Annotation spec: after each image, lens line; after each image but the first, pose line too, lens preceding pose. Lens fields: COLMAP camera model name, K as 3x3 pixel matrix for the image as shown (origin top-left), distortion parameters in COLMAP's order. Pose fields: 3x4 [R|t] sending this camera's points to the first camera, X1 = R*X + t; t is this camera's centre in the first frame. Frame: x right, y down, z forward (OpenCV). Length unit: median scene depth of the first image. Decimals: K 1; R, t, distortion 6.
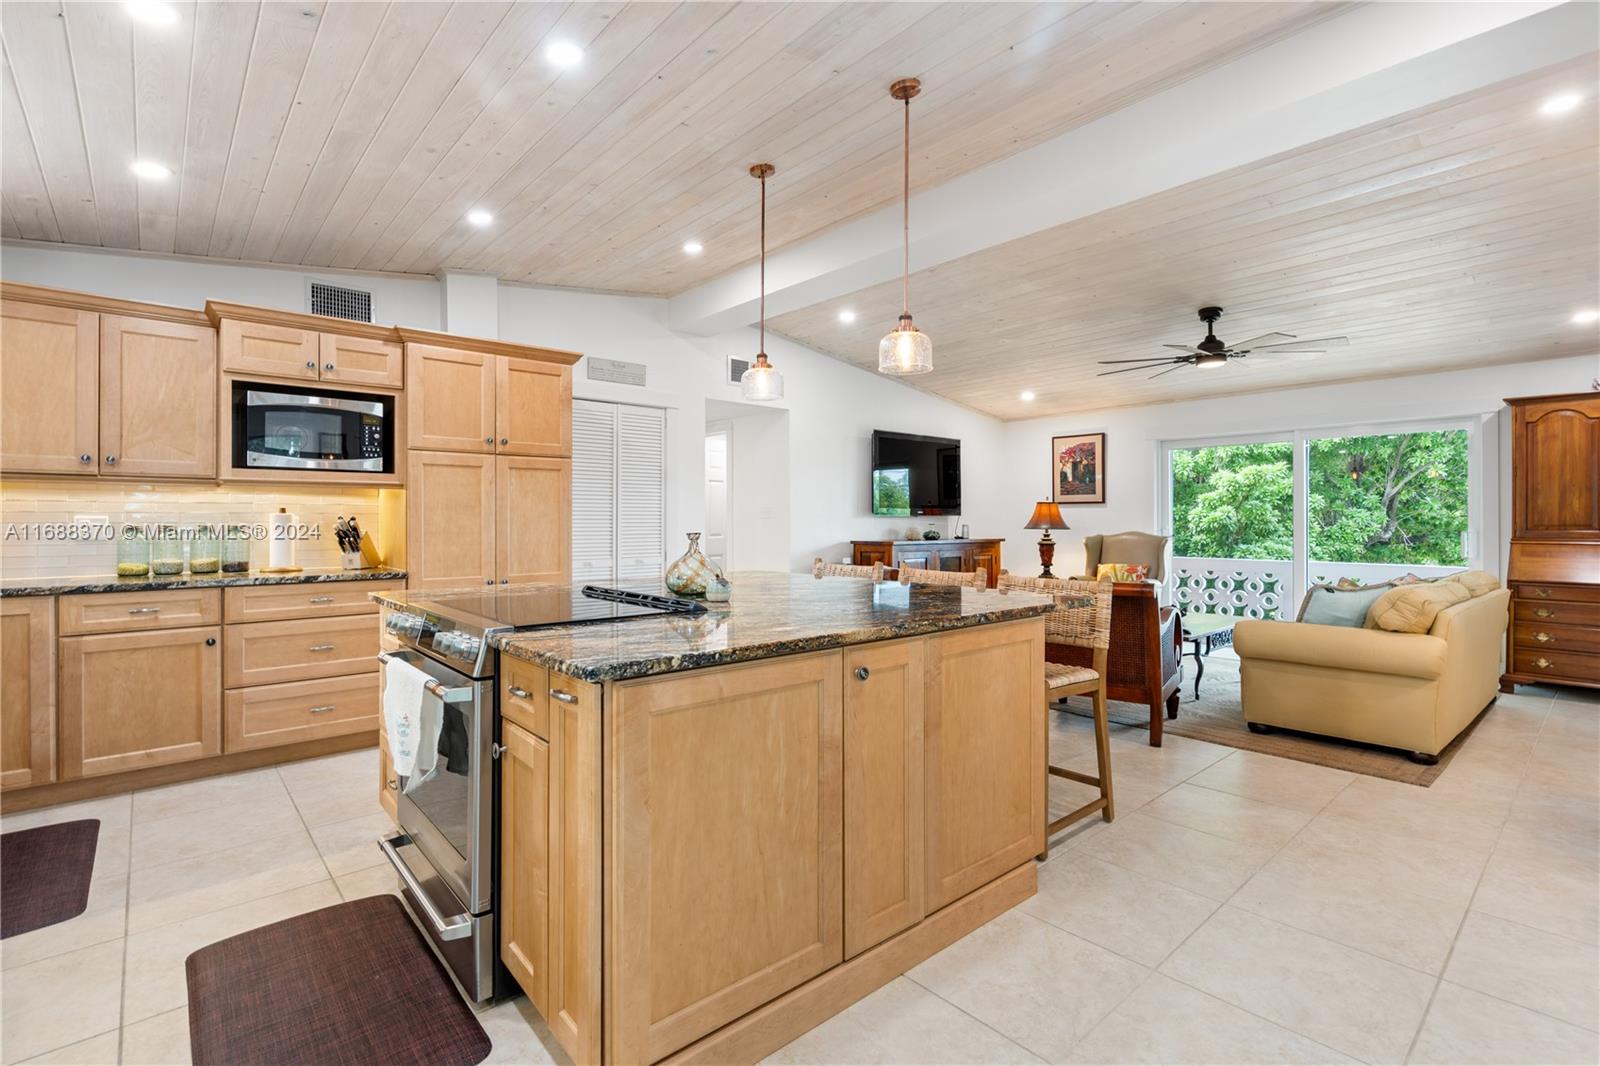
lens RADIAL K [[736.5, 0, 796.4], [0, 736.5, 518.9], [0, 0, 1]] dist [-0.000541, 0.000337]
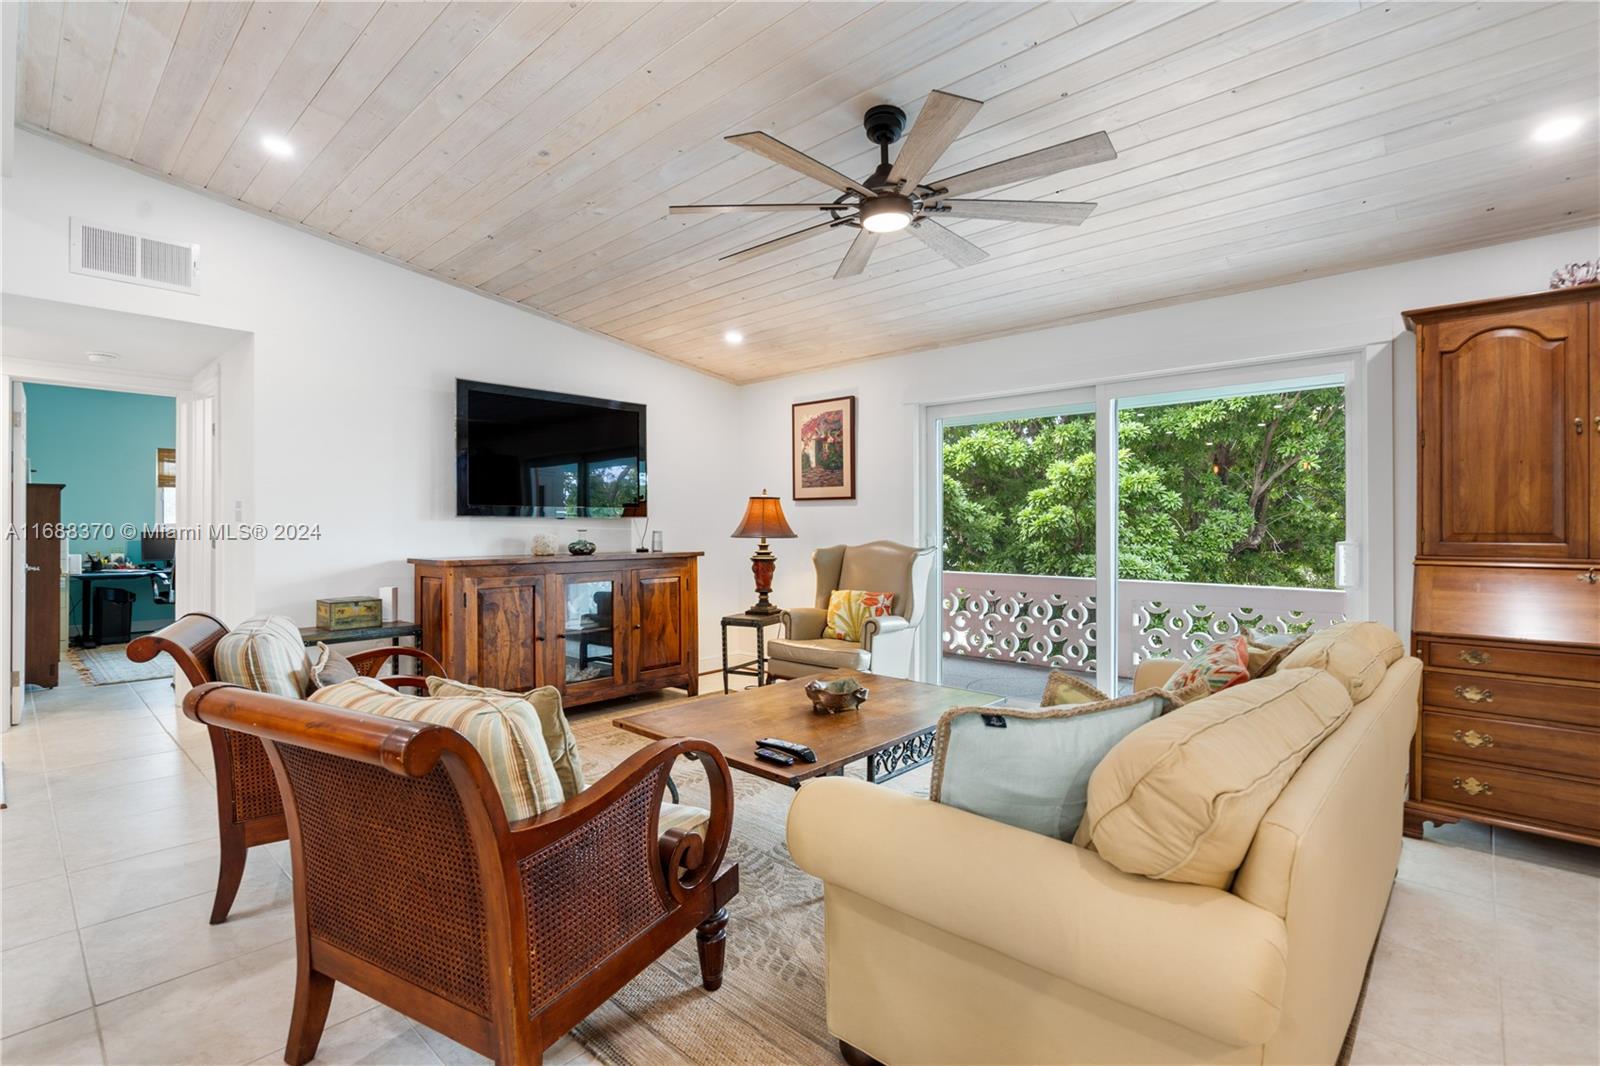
lens RADIAL K [[736.5, 0, 793.4], [0, 736.5, 522.3], [0, 0, 1]] dist [-0.000541, 0.000337]
pose [[0.995211, -0.000753, 0.097752, 0.127510], [0.000716, 1.000000, 0.000417, -0.000083], [-0.097752, -0.000345, 0.995211, 0.140454]]
